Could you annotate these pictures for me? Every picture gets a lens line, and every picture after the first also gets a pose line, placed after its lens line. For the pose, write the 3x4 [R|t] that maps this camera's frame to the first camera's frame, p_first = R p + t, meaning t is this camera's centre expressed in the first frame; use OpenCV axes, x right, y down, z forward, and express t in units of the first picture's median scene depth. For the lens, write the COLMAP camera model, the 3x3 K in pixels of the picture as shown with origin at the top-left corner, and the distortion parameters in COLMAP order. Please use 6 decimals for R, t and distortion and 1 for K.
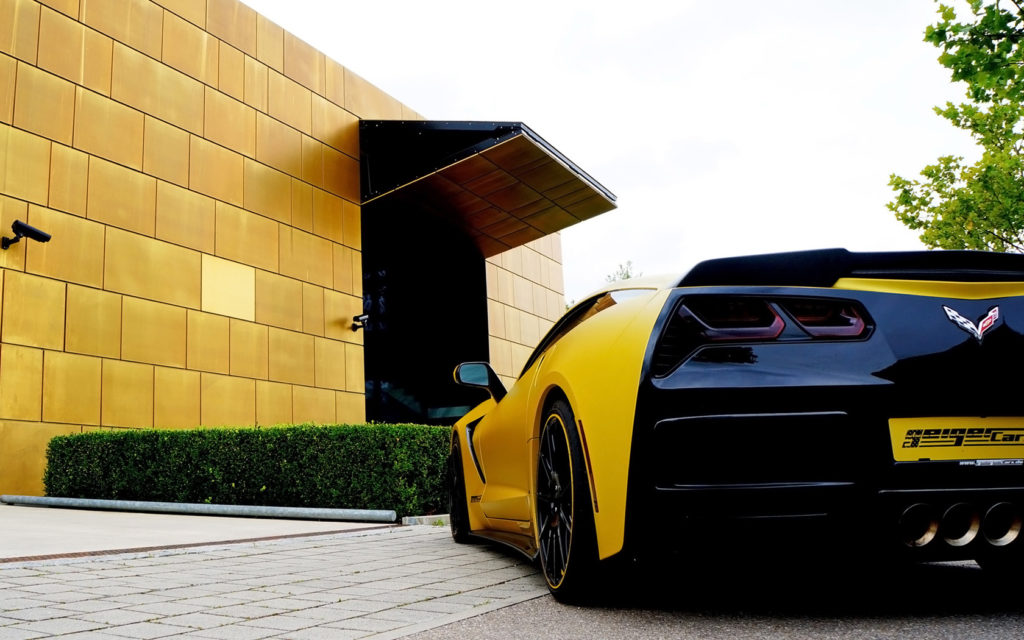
lens RADIAL K [[1035.0, 0, 416.7], [0, 1035.0, 301.9], [0, 0, 1]] dist [-0.206279, 0.256932]
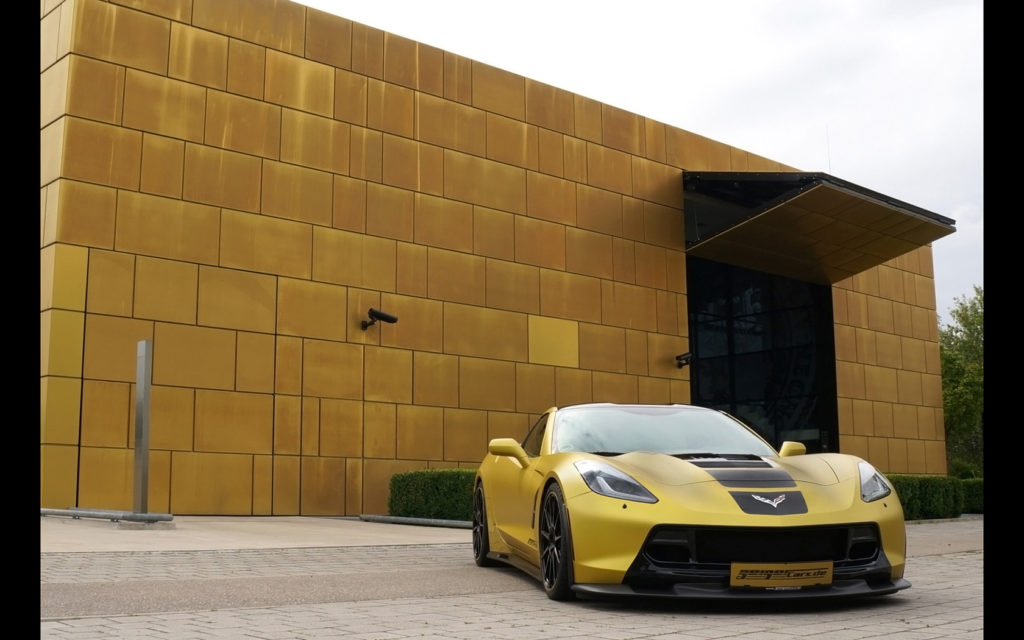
lens RADIAL K [[1251.5, 0, 512.0], [0, 1251.5, 320.0], [0, 0, 1]] dist [-0.164145, -0.009213]
pose [[0.950942, -0.026174, -0.308260, 0.217213], [0.036209, 0.998983, 0.026878, -0.078618], [0.307243, -0.036721, 0.950922, -0.386148]]
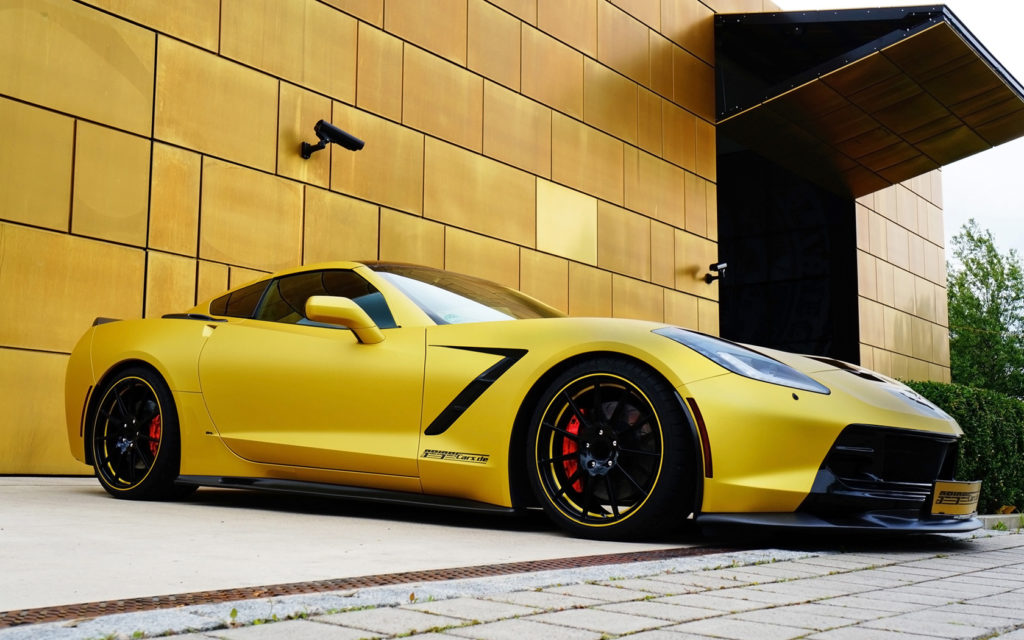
lens RADIAL K [[1172.9, 0, 511.3], [0, 1172.9, 337.7], [0, 0, 1]] dist [0.058720, -0.003641]
pose [[0.988875, 0.015687, -0.147920, -0.090417], [-0.007685, 0.998483, 0.054513, 0.026112], [0.148550, -0.052770, 0.987496, 0.097467]]
